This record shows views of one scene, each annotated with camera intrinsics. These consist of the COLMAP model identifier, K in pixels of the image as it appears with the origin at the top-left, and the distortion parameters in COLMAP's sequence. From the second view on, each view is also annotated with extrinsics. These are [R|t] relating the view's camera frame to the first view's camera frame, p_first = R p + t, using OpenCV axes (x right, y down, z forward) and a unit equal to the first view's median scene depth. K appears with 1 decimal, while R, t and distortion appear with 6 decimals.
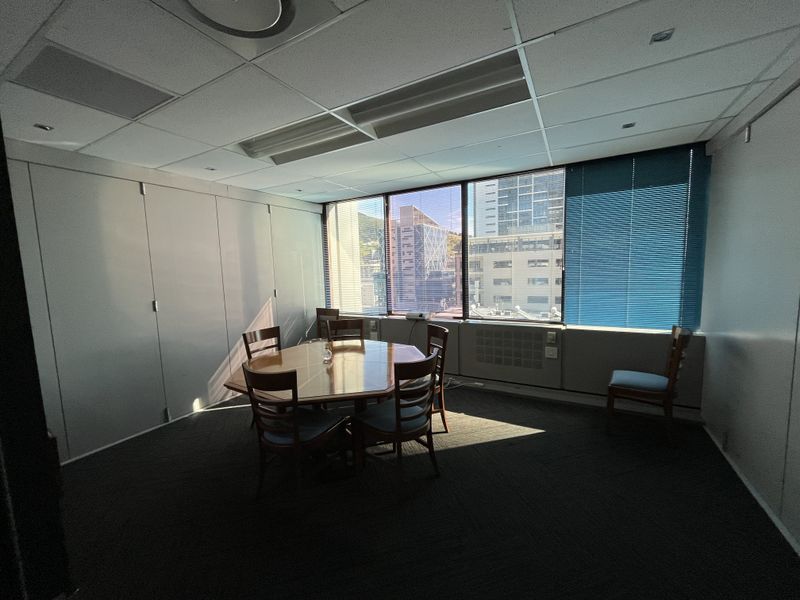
lens RADIAL K [[323.5, 0, 398.0], [0, 323.5, 300.0], [0, 0, 1]] dist [-0.000157, 0.000116]
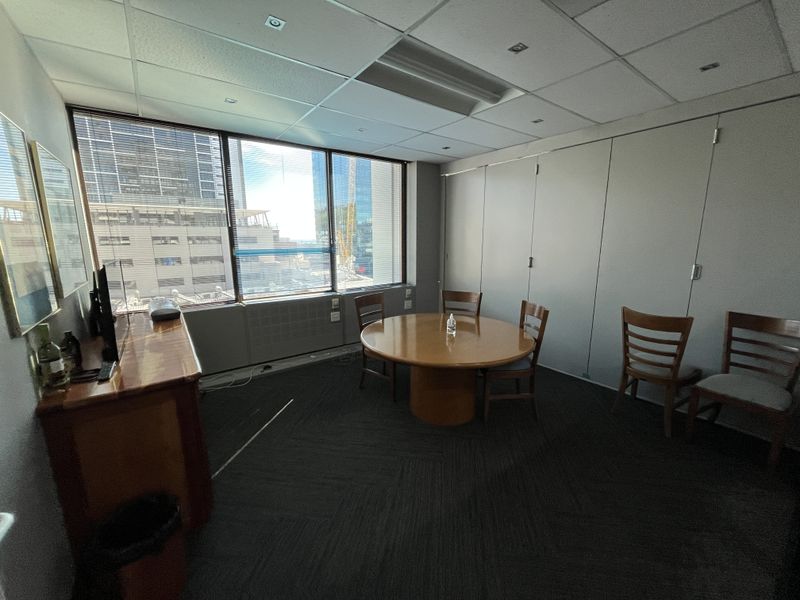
lens RADIAL K [[320.4, 0, 400.0], [0, 320.4, 300.0], [0, 0, 1]] dist [-0.000786, 0.000027]
pose [[0.429377, -0.143515, 0.891649, -0.165576], [0.086328, 0.989295, 0.117660, -0.004166], [-0.898990, 0.026454, 0.437170, 0.107274]]
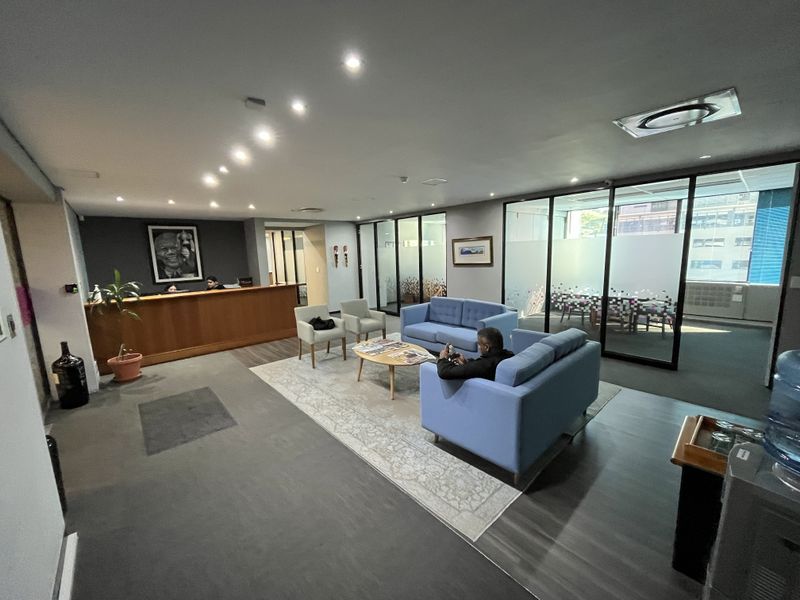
lens RADIAL K [[324.6, 0, 400.0], [0, 324.6, 300.0], [0, 0, 1]] dist [-0.008593, 0.000069]
pose [[0.940532, 0.051558, -0.335769, -0.067145], [-0.031960, 0.997461, 0.063639, 0.012827], [0.338198, -0.049123, 0.939792, -0.127389]]
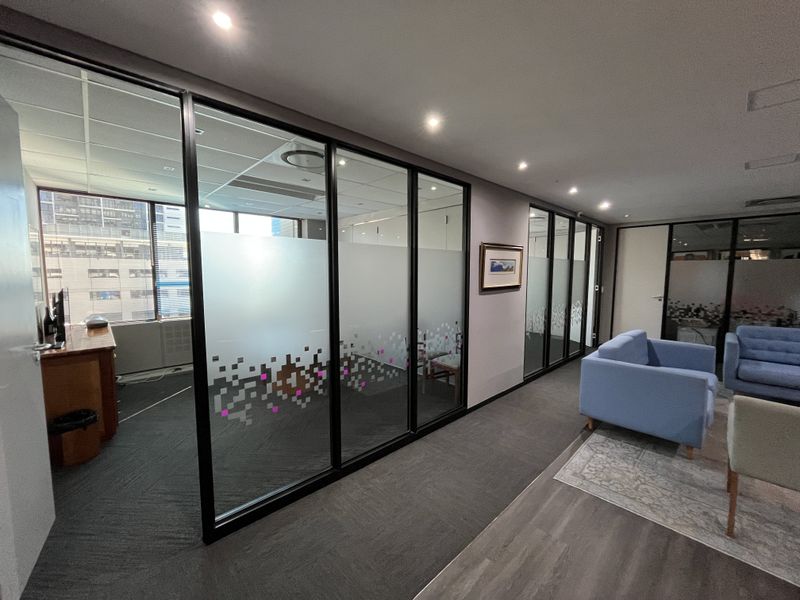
lens RADIAL K [[323.5, 0, 398.0], [0, 323.5, 300.0], [0, 0, 1]] dist [-0.000157, 0.000116]
pose [[0.325694, -0.049104, 0.944199, -0.199024], [0.086840, 0.995983, 0.021842, 0.002354], [-0.941479, 0.074880, 0.328650, 0.044969]]
